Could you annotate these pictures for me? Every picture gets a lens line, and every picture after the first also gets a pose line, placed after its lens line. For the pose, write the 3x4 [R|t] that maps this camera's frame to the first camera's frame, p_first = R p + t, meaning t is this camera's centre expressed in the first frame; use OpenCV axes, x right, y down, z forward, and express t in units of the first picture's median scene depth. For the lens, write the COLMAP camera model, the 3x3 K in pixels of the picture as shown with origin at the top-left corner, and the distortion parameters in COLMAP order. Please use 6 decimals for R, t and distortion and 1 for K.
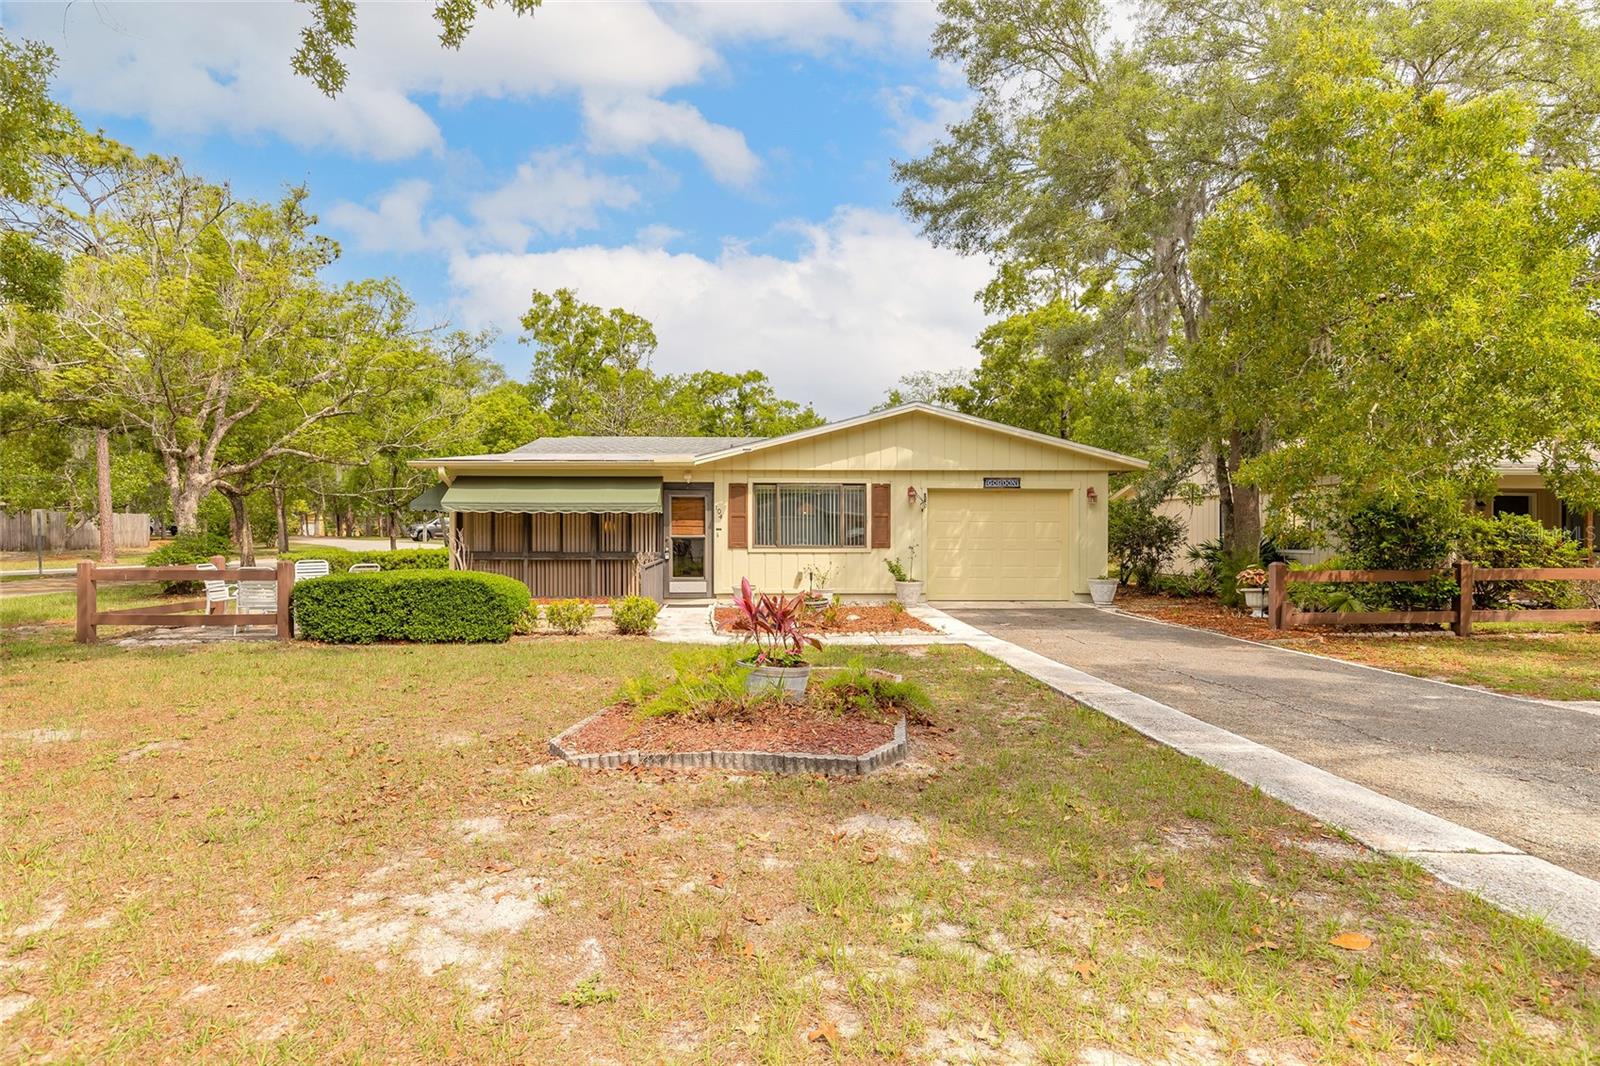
lens RADIAL K [[833.9, 0, 800.0], [0, 833.9, 533.0], [0, 0, 1]] dist [-0.000609, -0.000053]
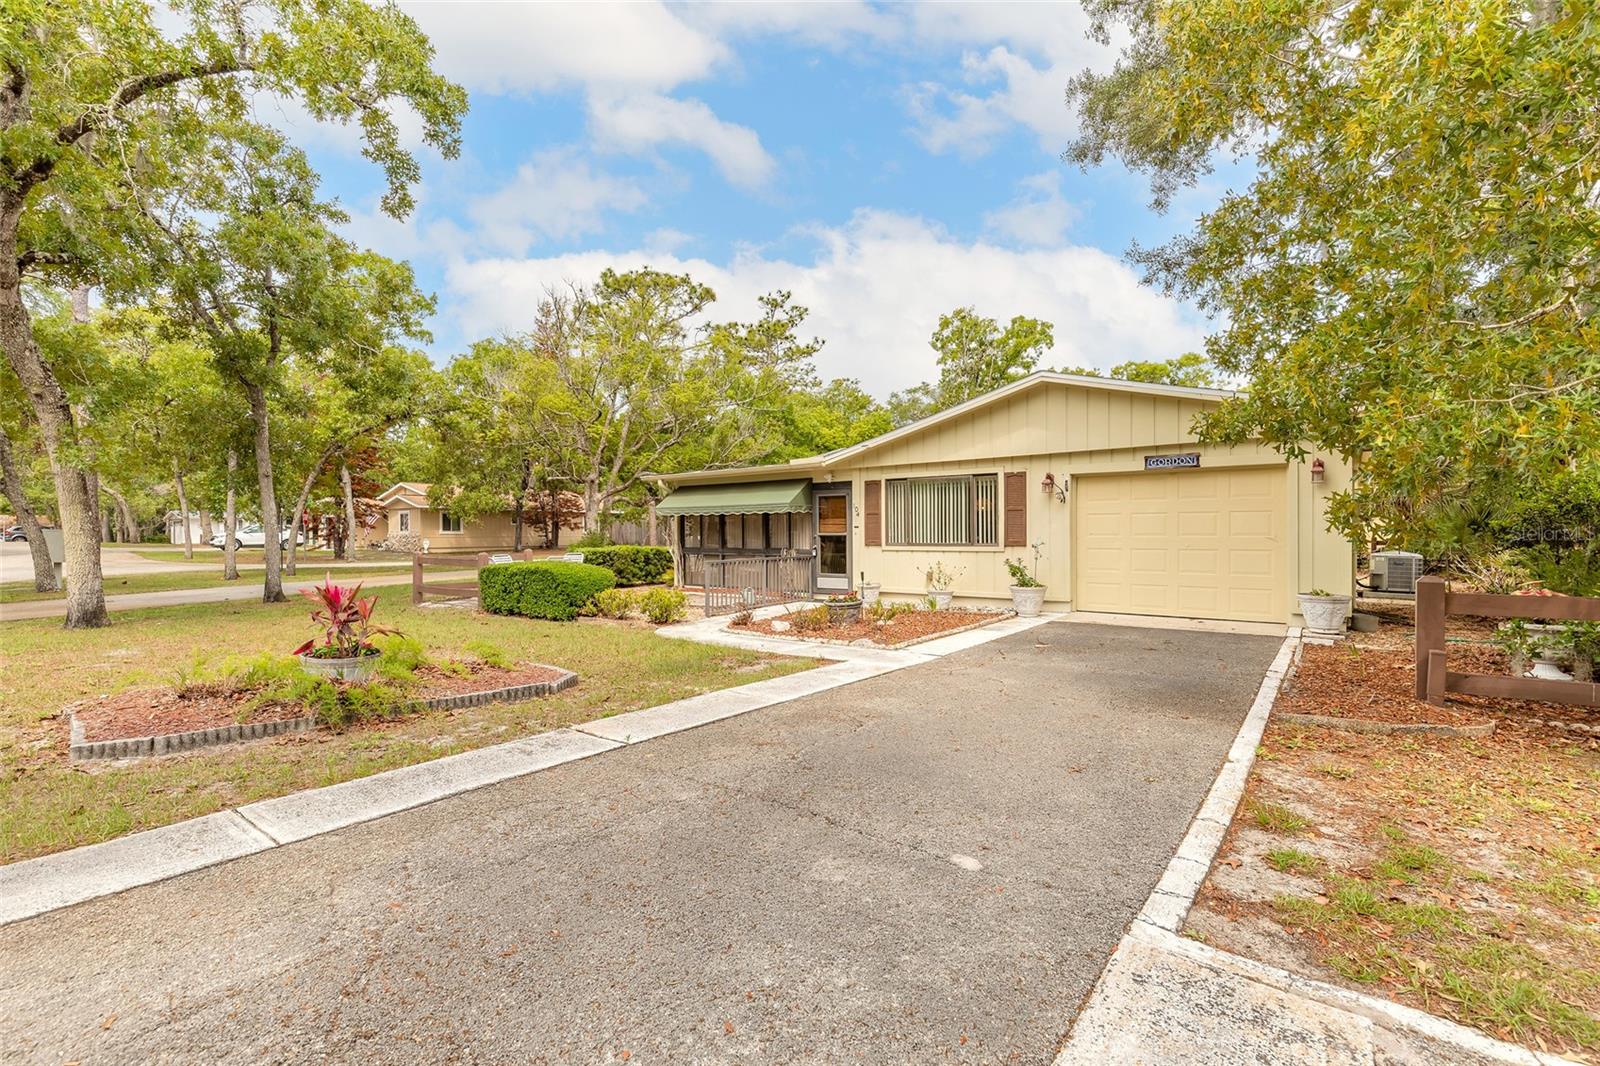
lens RADIAL K [[737.6, 0, 808.3], [0, 737.6, 539.9], [0, 0, 1]] dist [0.009617, -0.001374]
pose [[0.760675, -0.000450, -0.649133, 0.436984], [0.007857, 0.999933, 0.008514, 0.003032], [0.649085, -0.011577, 0.760628, 0.282039]]
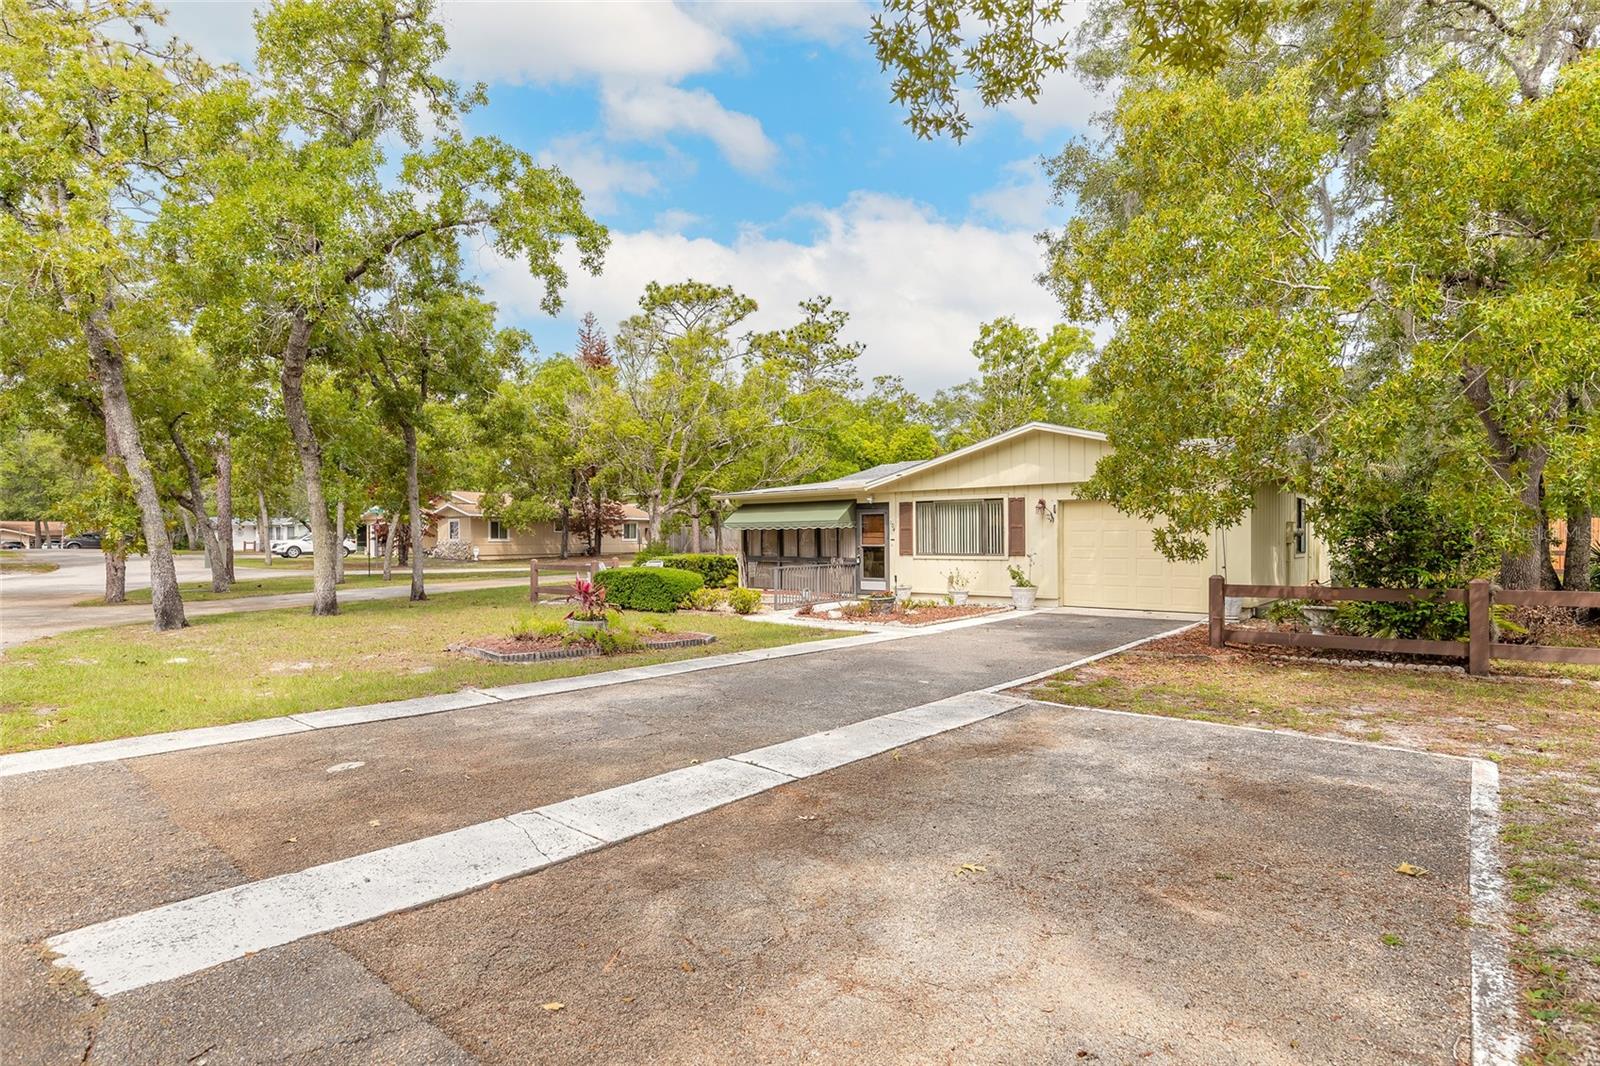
lens RADIAL K [[859.8, 0, 800.0], [0, 859.8, 533.0], [0, 0, 1]] dist [0.000790, 0.000067]
pose [[0.724701, -0.010152, -0.688989, 0.682535], [0.008512, 0.999947, -0.005781, -0.008358], [0.689011, -0.001676, 0.724749, -0.022077]]
